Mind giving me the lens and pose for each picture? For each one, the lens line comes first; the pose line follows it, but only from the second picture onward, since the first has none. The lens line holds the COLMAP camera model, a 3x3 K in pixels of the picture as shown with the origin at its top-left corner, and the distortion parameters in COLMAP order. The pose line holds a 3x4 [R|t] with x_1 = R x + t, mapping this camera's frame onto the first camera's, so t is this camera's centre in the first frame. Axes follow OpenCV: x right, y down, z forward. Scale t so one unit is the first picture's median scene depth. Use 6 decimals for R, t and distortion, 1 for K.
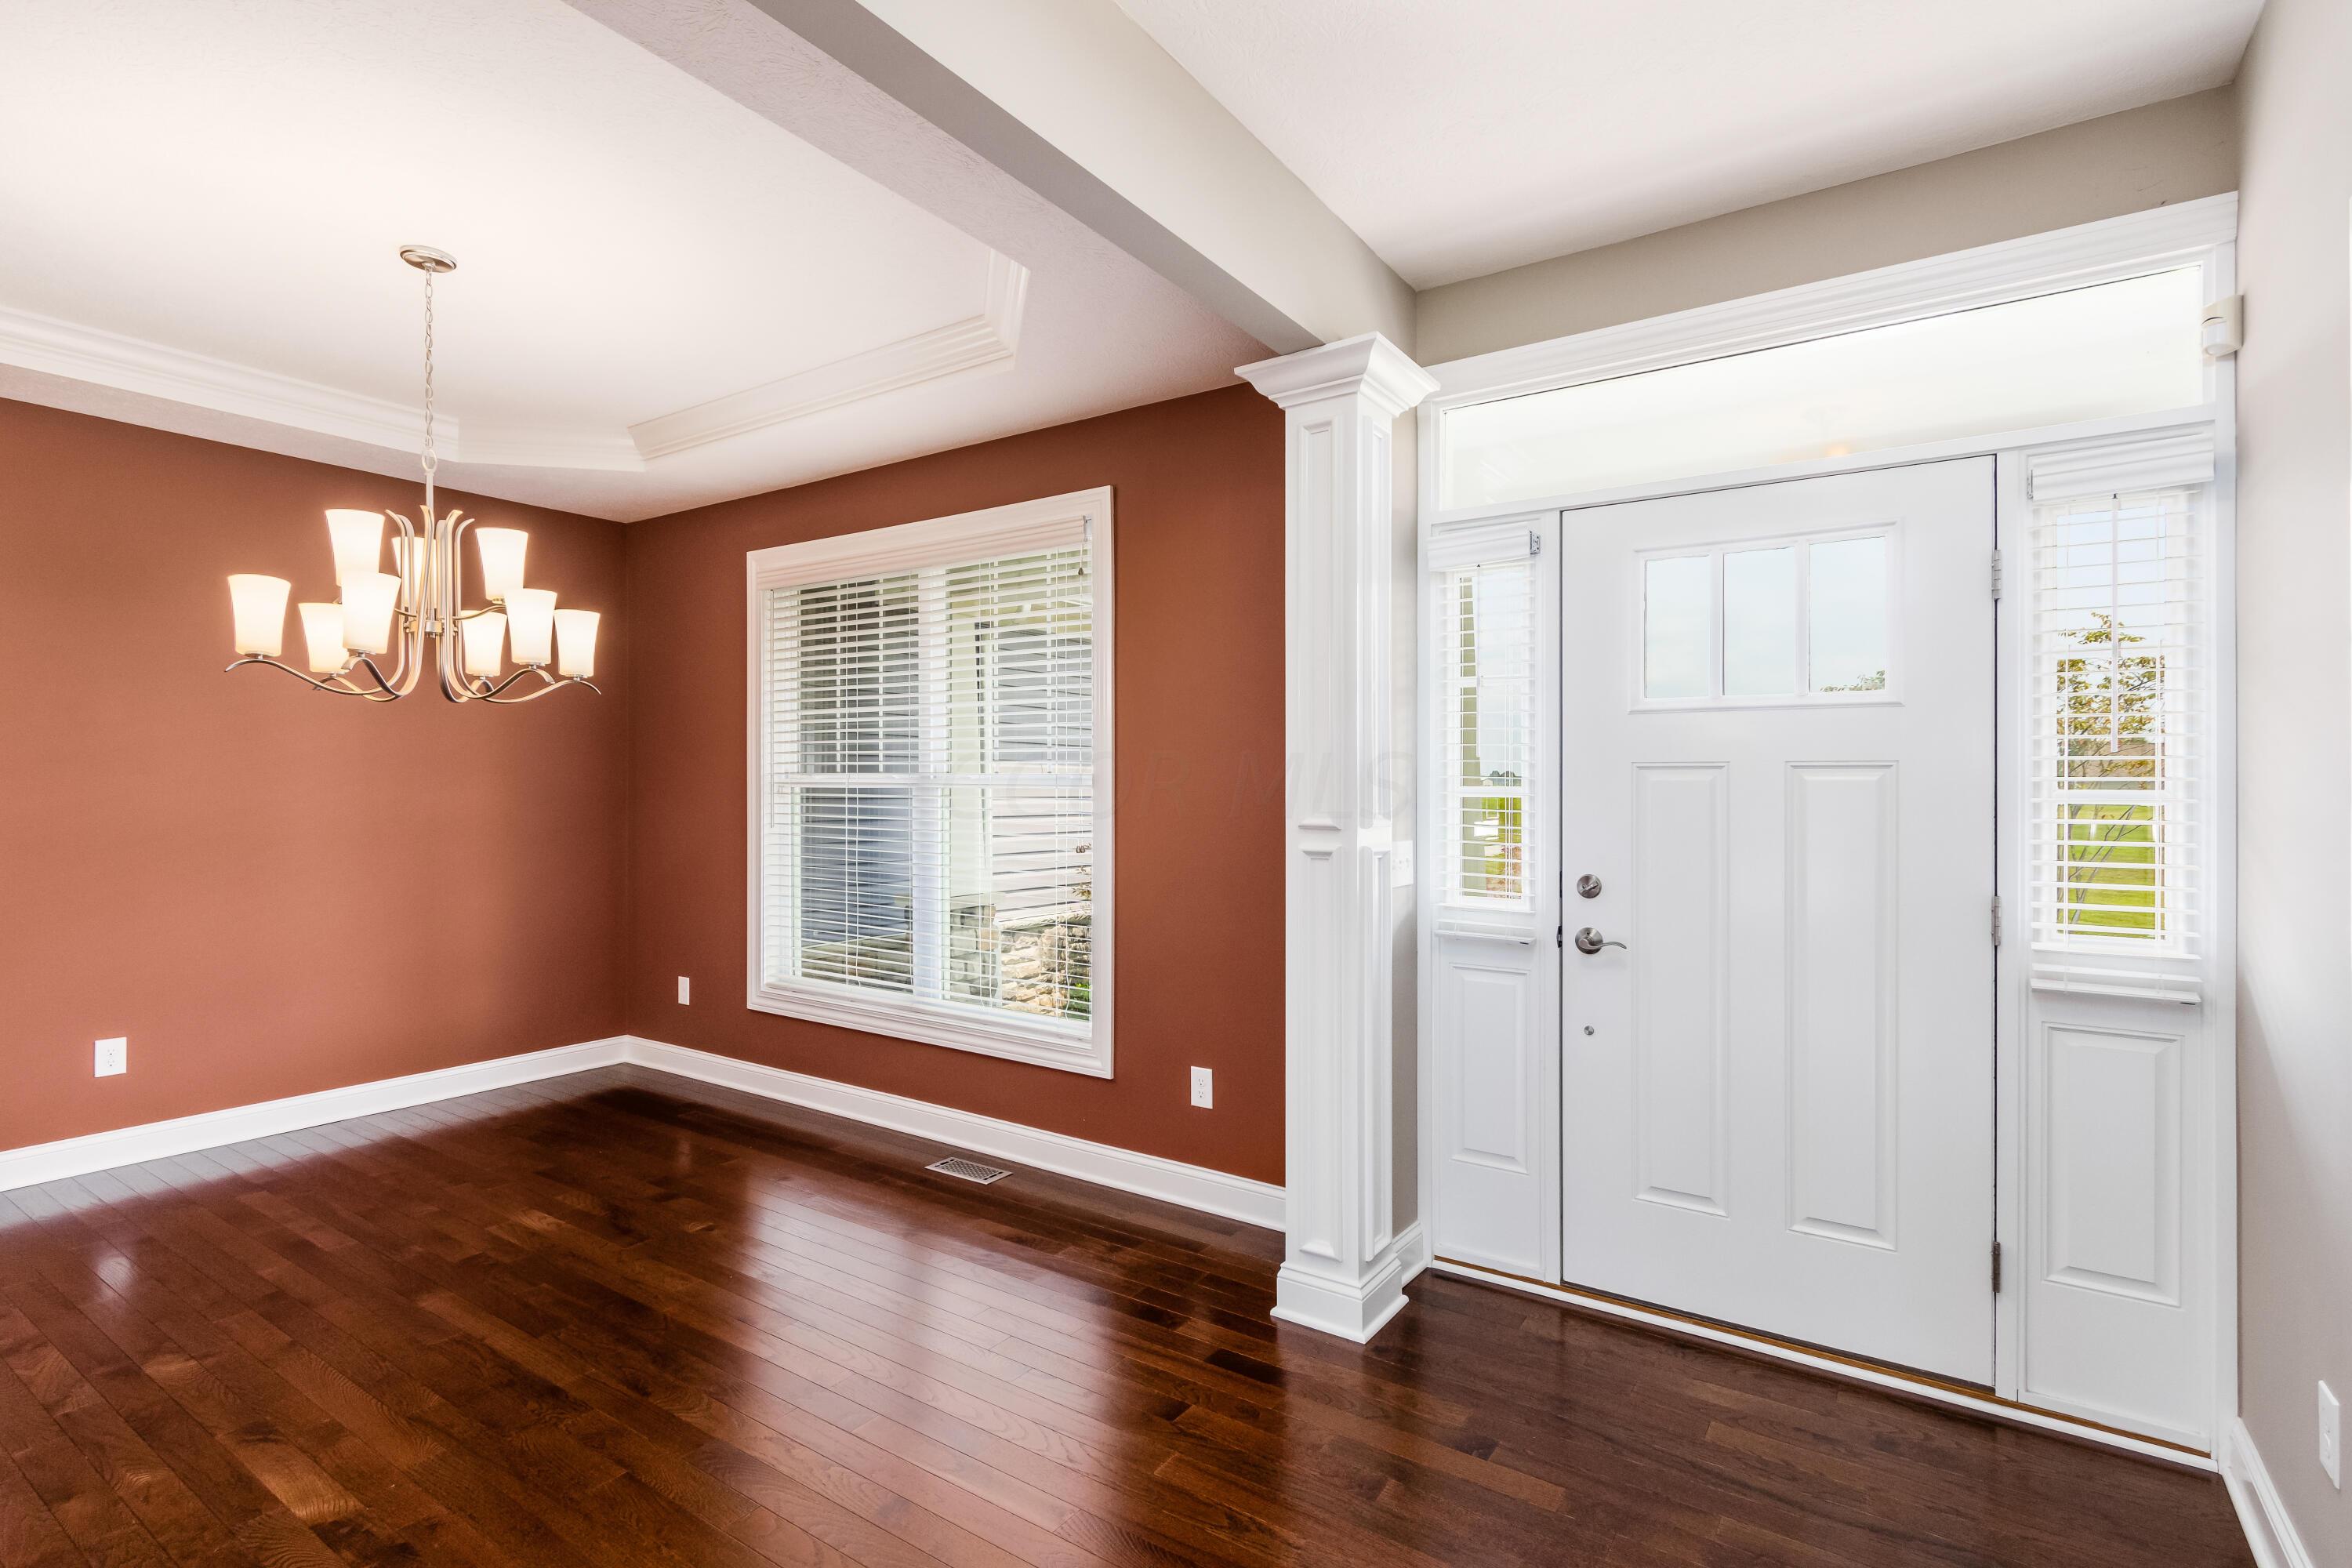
lens RADIAL K [[1115.3, 0, 1174.2], [0, 1115.3, 777.8], [0, 0, 1]] dist [0.005168, -0.001156]
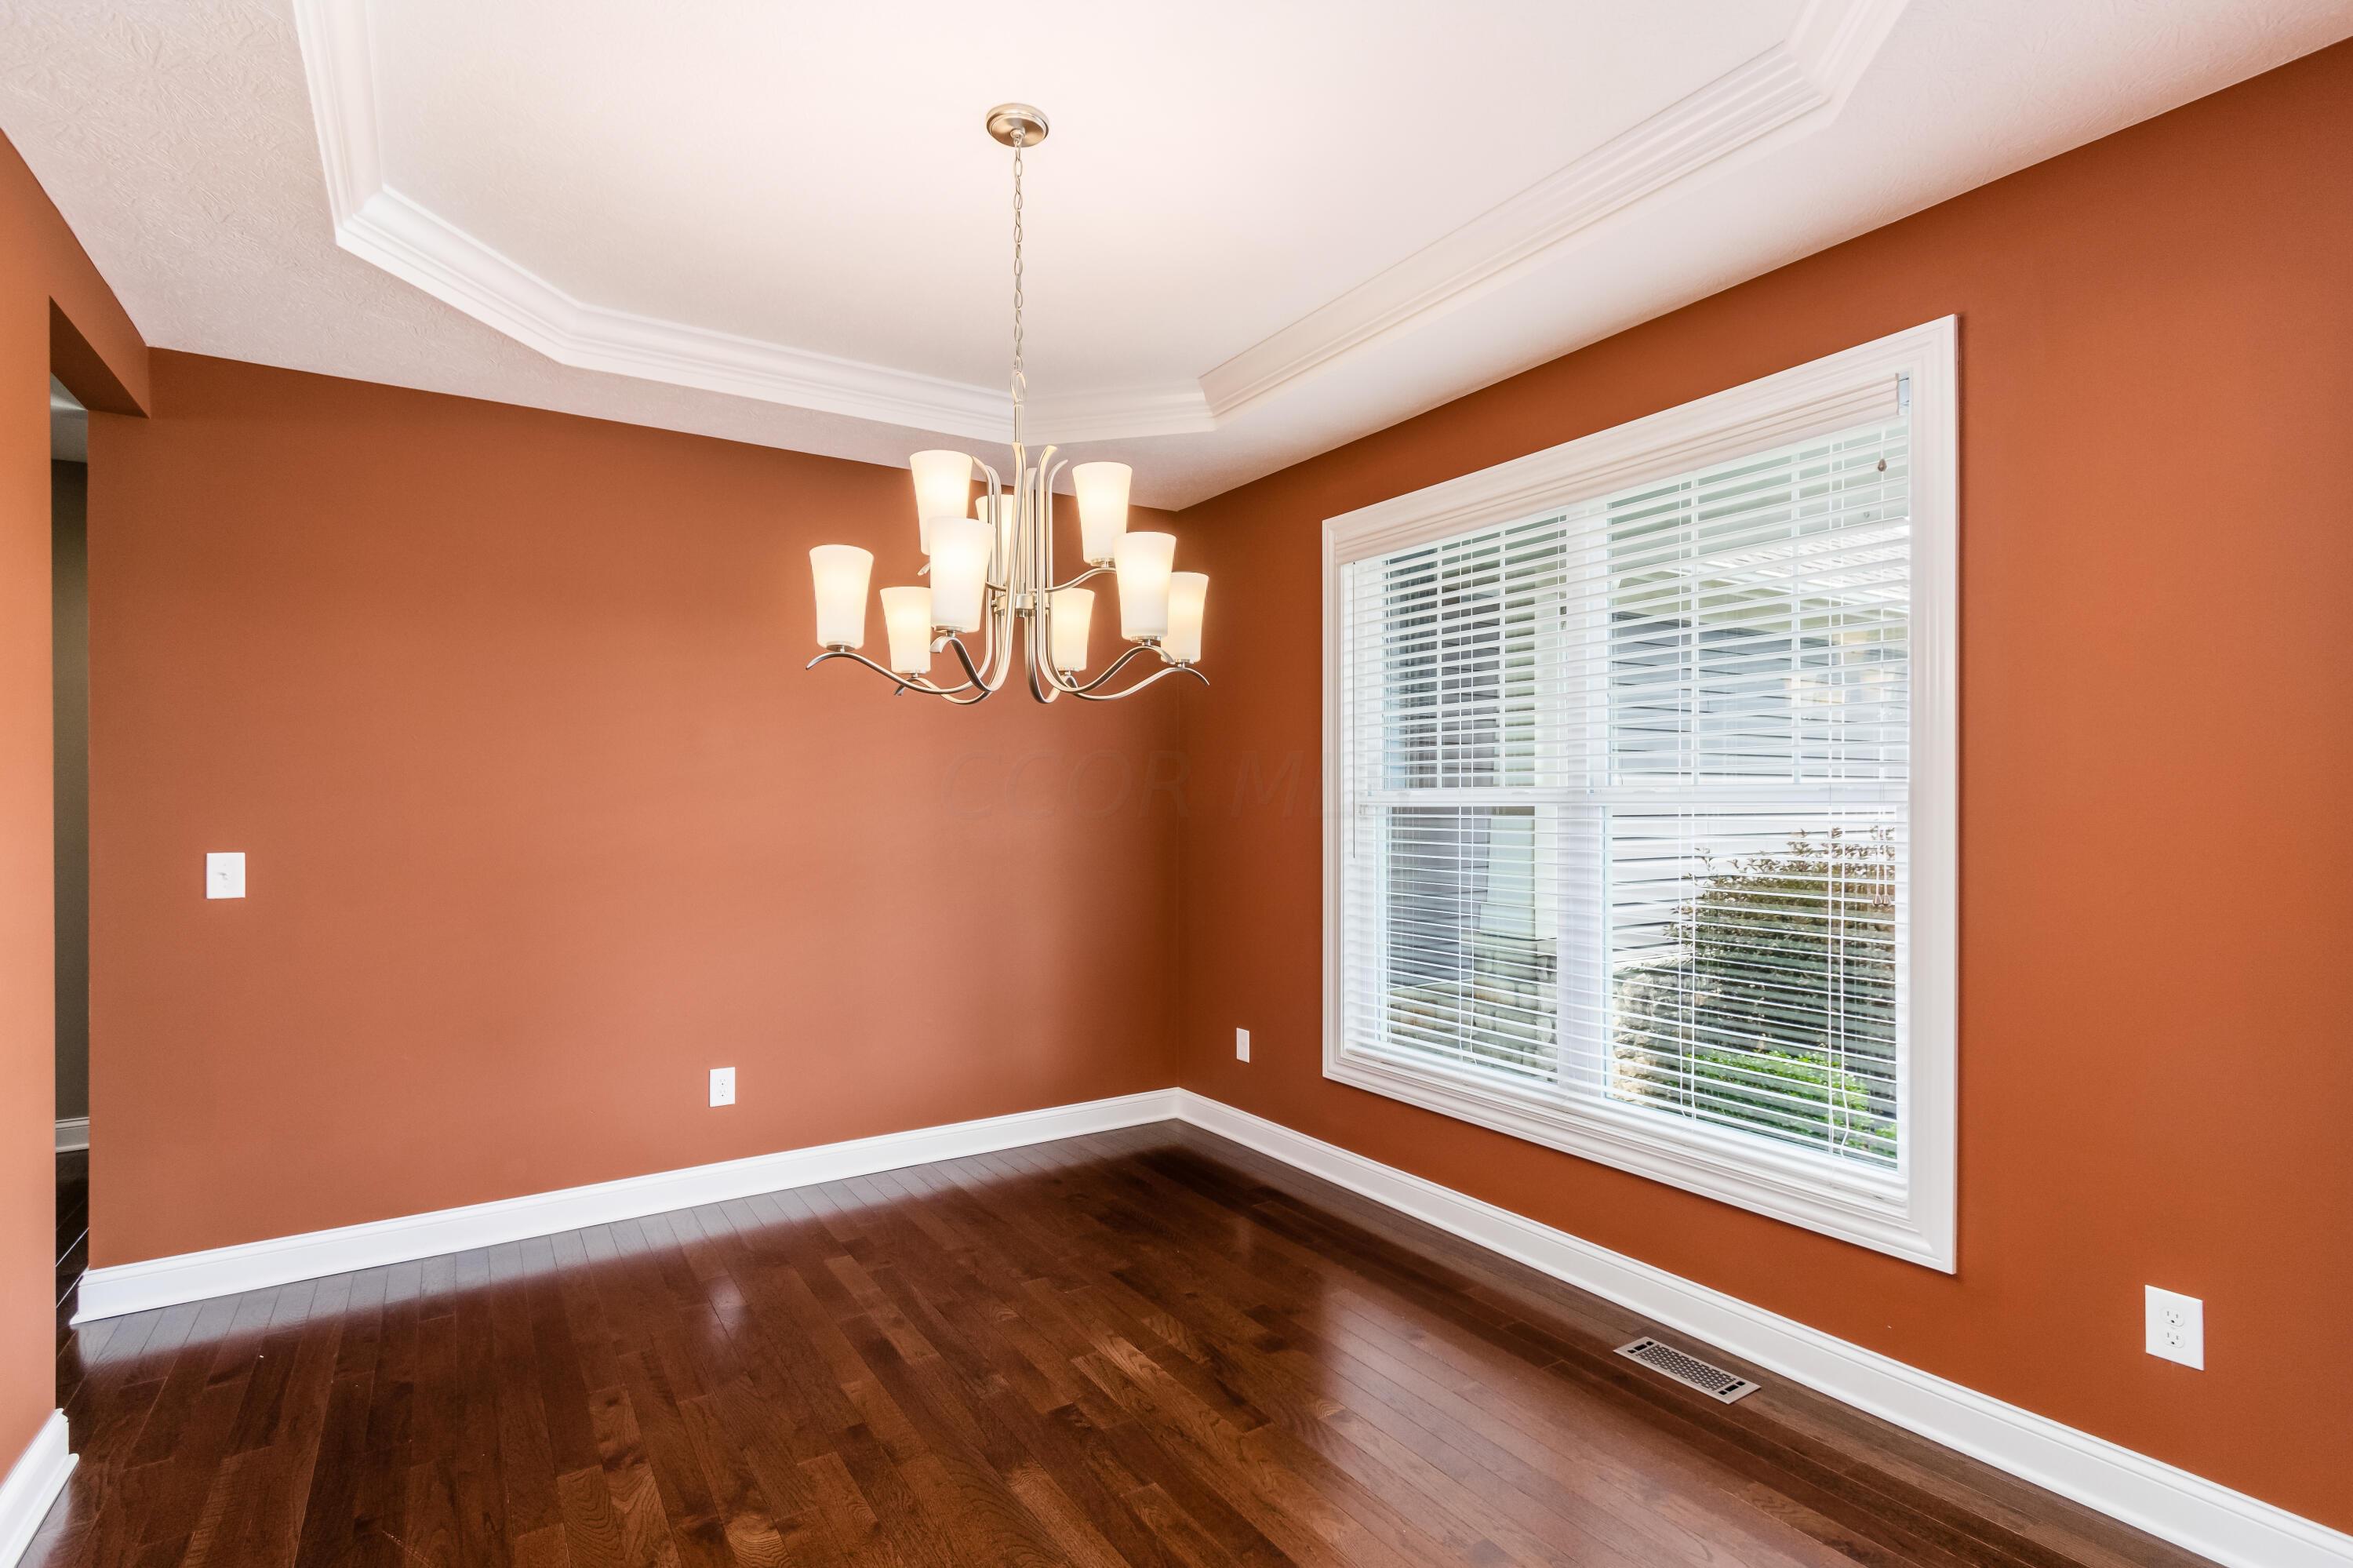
lens RADIAL K [[1101.0, 0, 1185.4], [0, 1101.0, 759.3], [0, 0, 1]] dist [0.001373, 0.000717]
pose [[0.925856, -0.025411, -0.377021, -0.214945], [0.012847, 0.999276, -0.035803, 0.001058], [0.377658, 0.028304, 0.925513, 0.266716]]
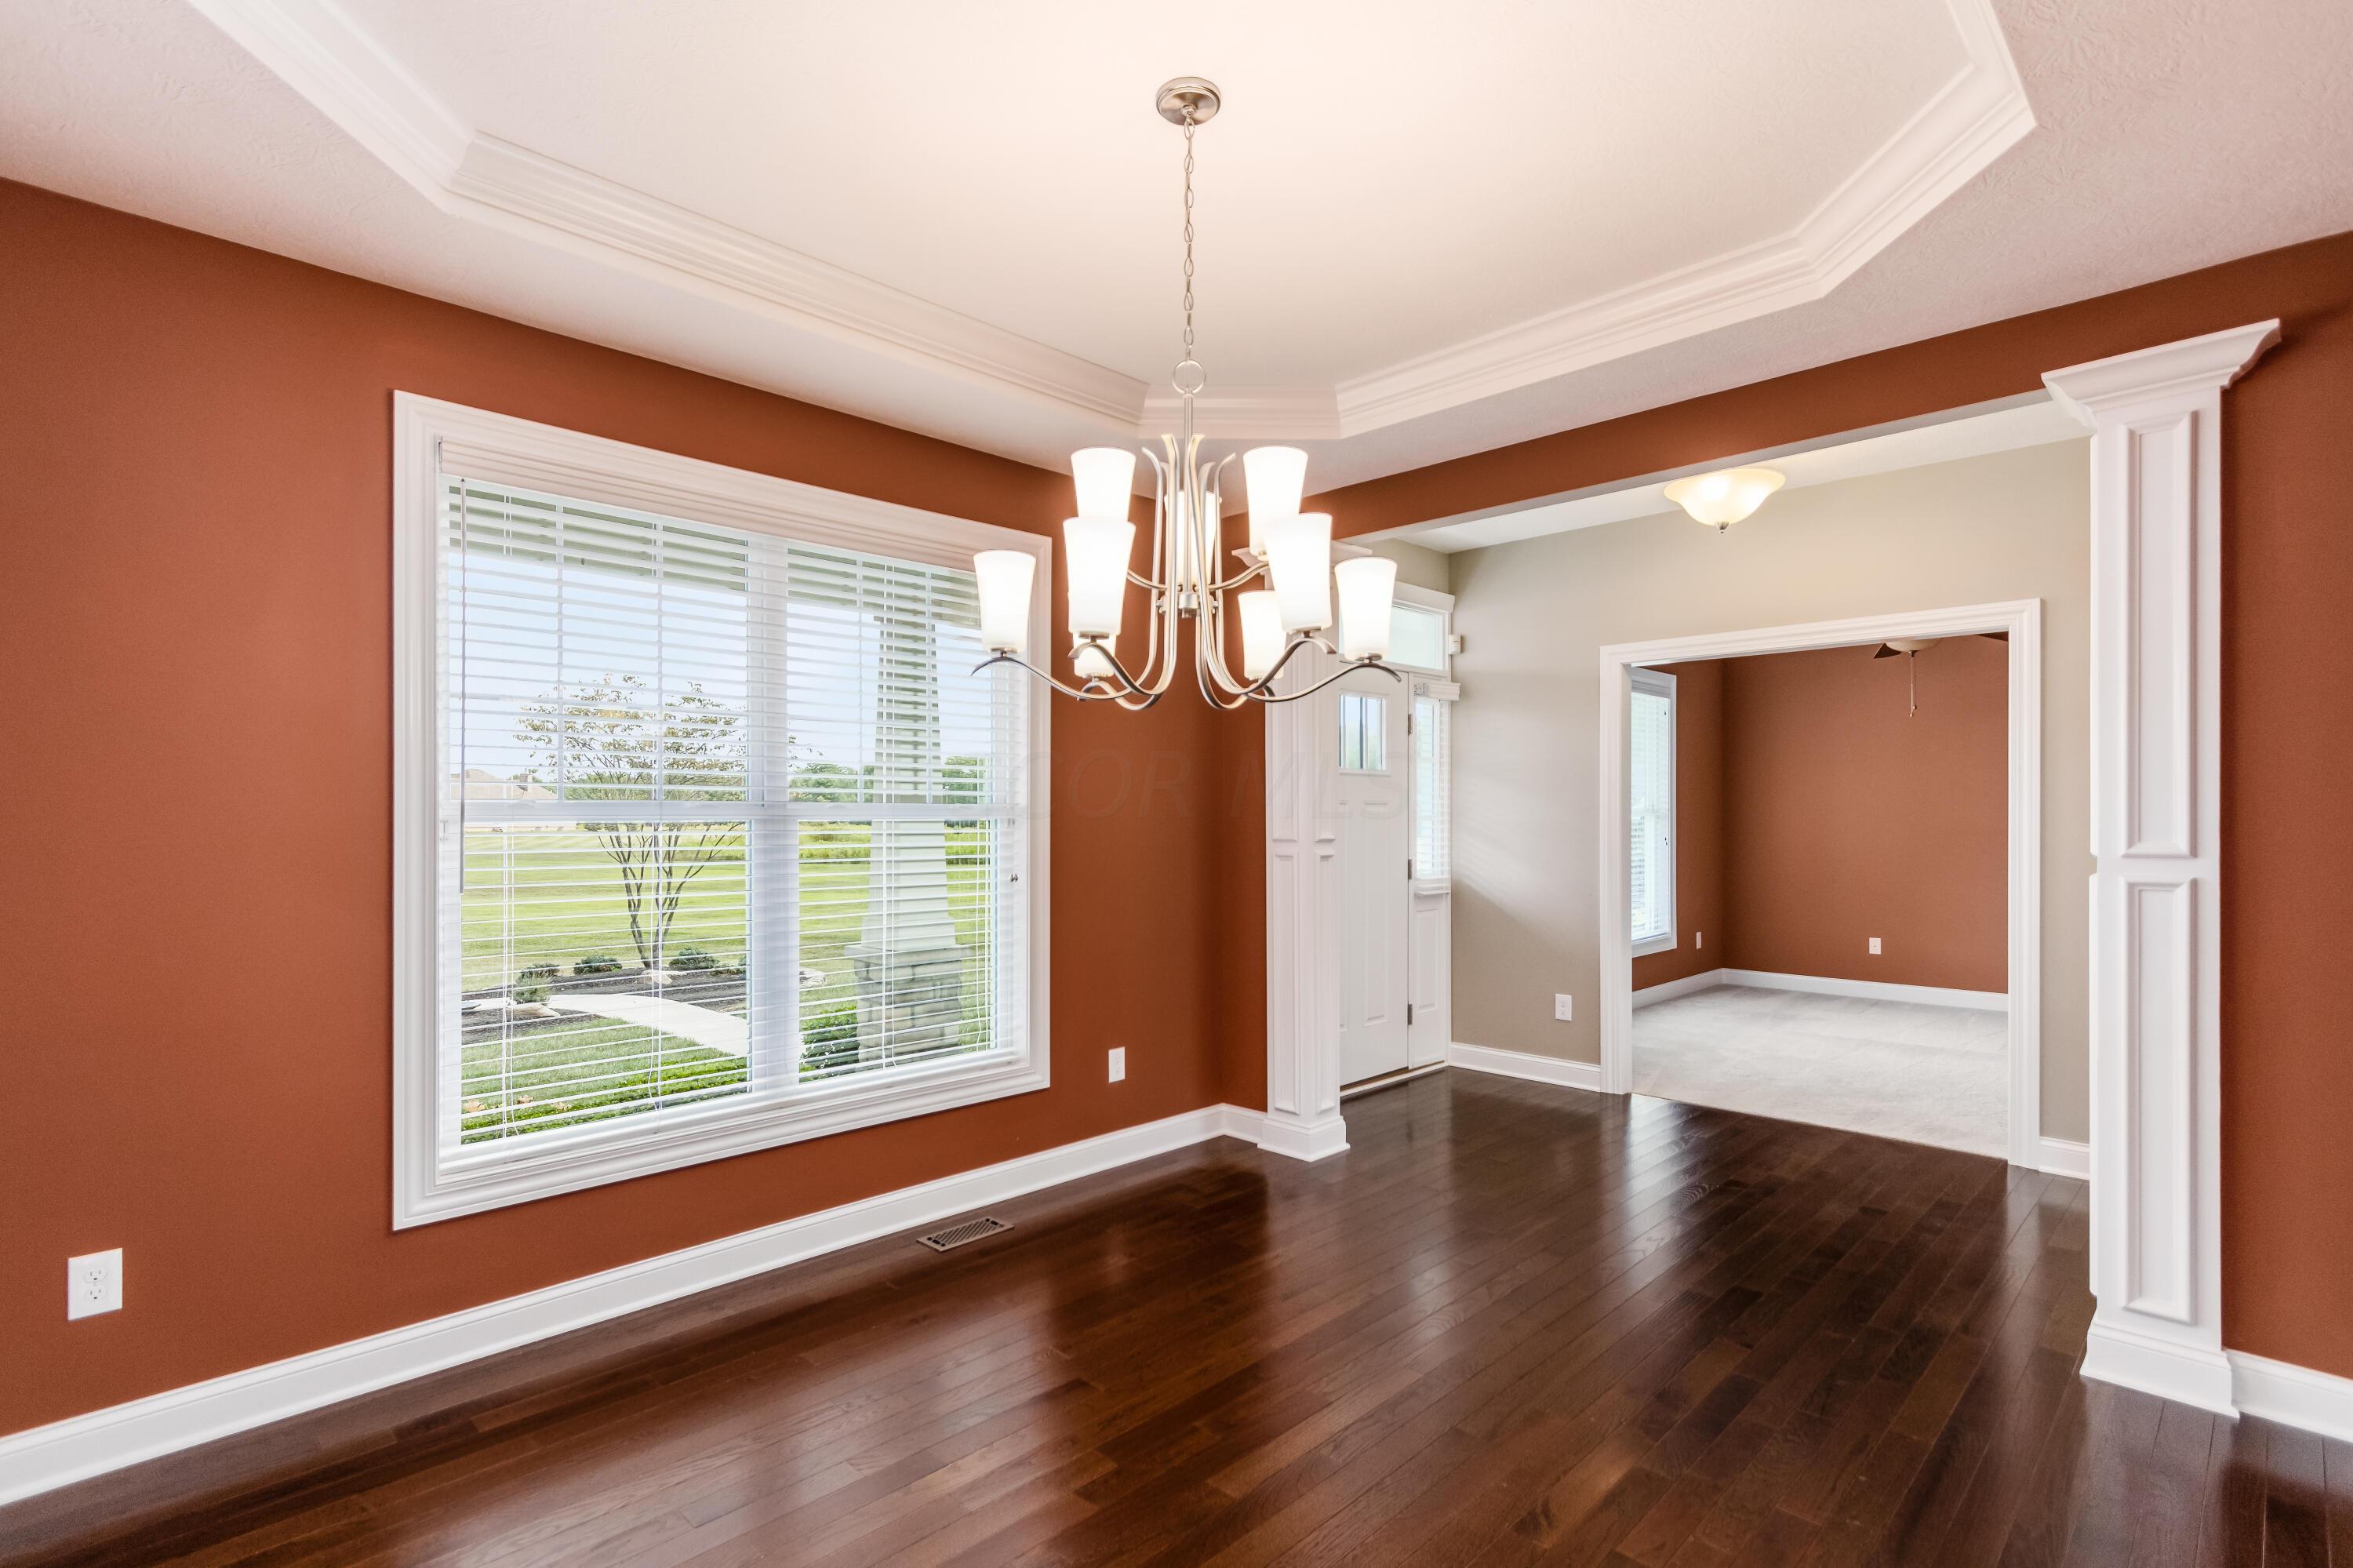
lens RADIAL K [[1098.9, 0, 1158.4], [0, 1098.9, 794.9], [0, 0, 1]] dist [0.002990, 0.000216]
pose [[0.196937, 0.012707, 0.980334, -1.091849], [-0.002187, 0.999919, -0.012521, 0.000213], [-0.980414, 0.000322, 0.196948, 0.693120]]
